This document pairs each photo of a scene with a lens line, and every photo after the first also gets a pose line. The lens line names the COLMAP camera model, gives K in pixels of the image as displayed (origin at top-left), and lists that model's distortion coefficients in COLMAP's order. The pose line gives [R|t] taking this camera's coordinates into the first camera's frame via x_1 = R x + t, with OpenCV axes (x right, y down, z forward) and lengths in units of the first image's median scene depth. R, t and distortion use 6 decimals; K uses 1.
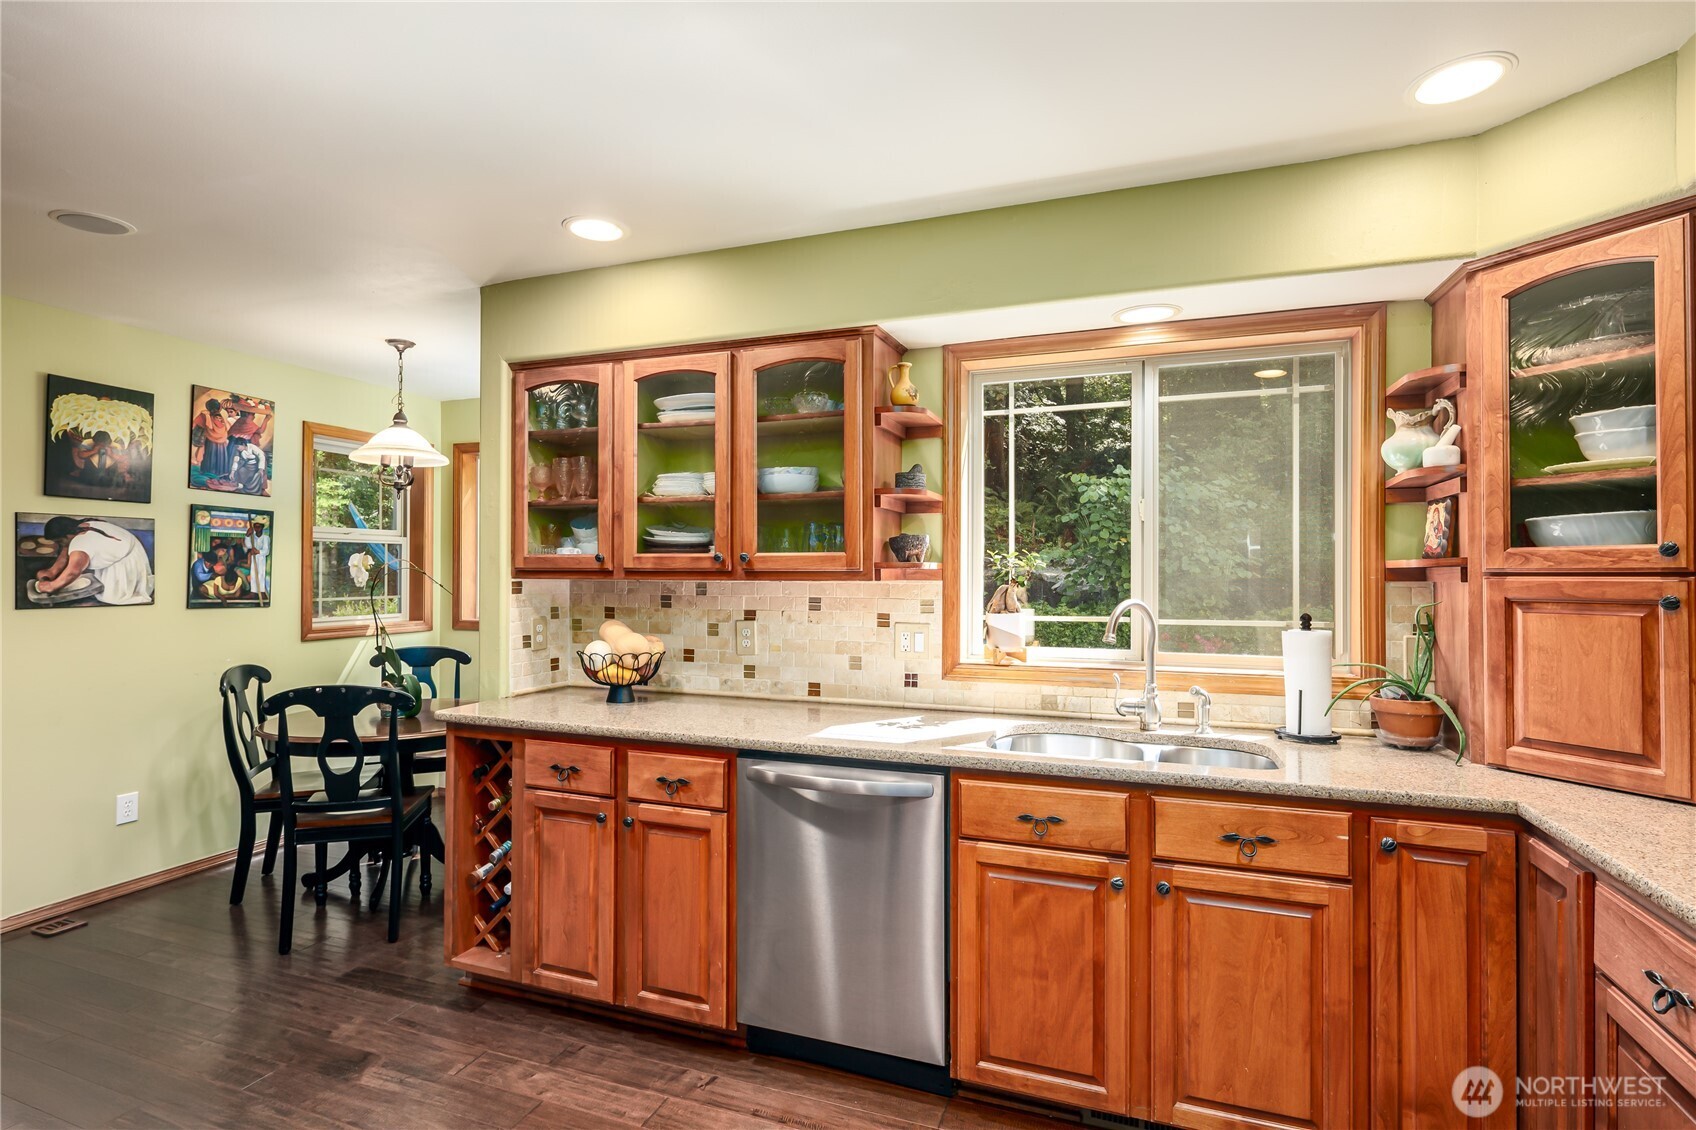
lens RADIAL K [[826.7, 0, 848.0], [0, 826.7, 565.0], [0, 0, 1]] dist [-0.003329, -0.001340]
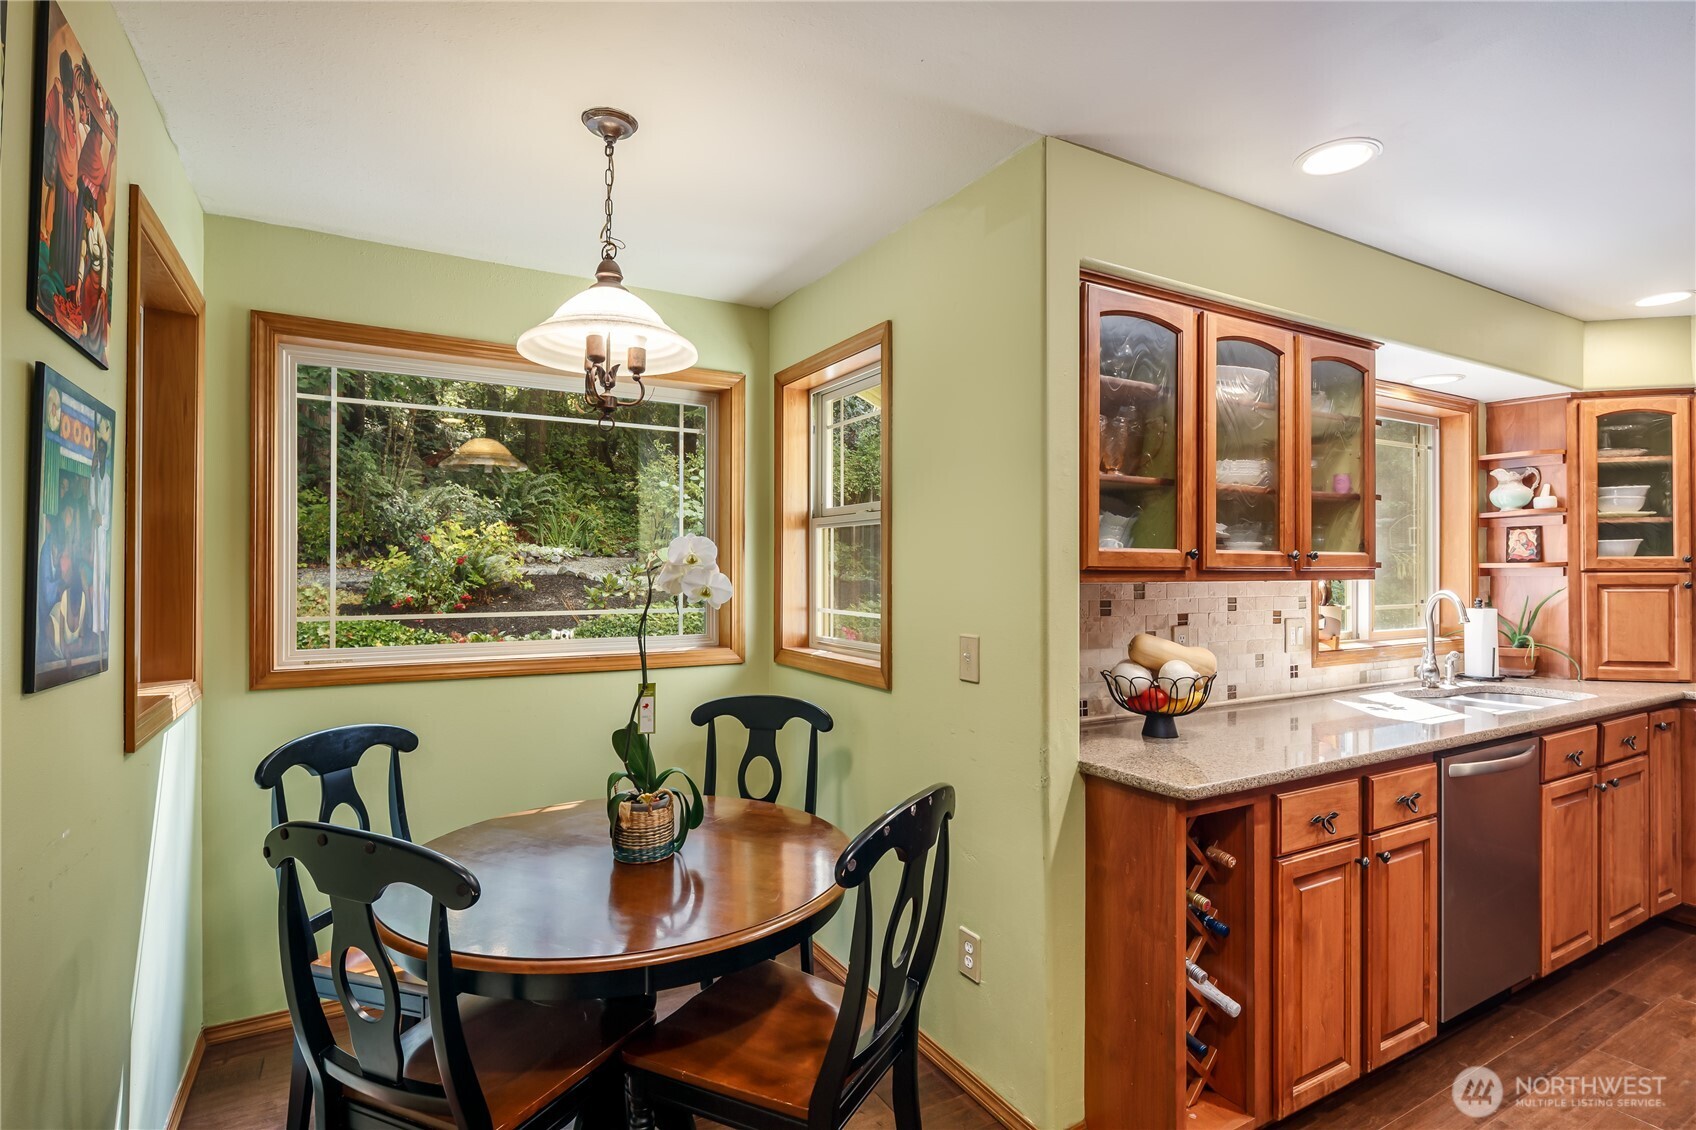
lens RADIAL K [[826.7, 0, 848.0], [0, 826.7, 565.0], [0, 0, 1]] dist [-0.003329, -0.001340]
pose [[0.644819, 0.004083, 0.764324, -1.171623], [-0.004459, 0.999989, -0.001580, 0.005096], [-0.764322, -0.002390, 0.644830, 0.785180]]
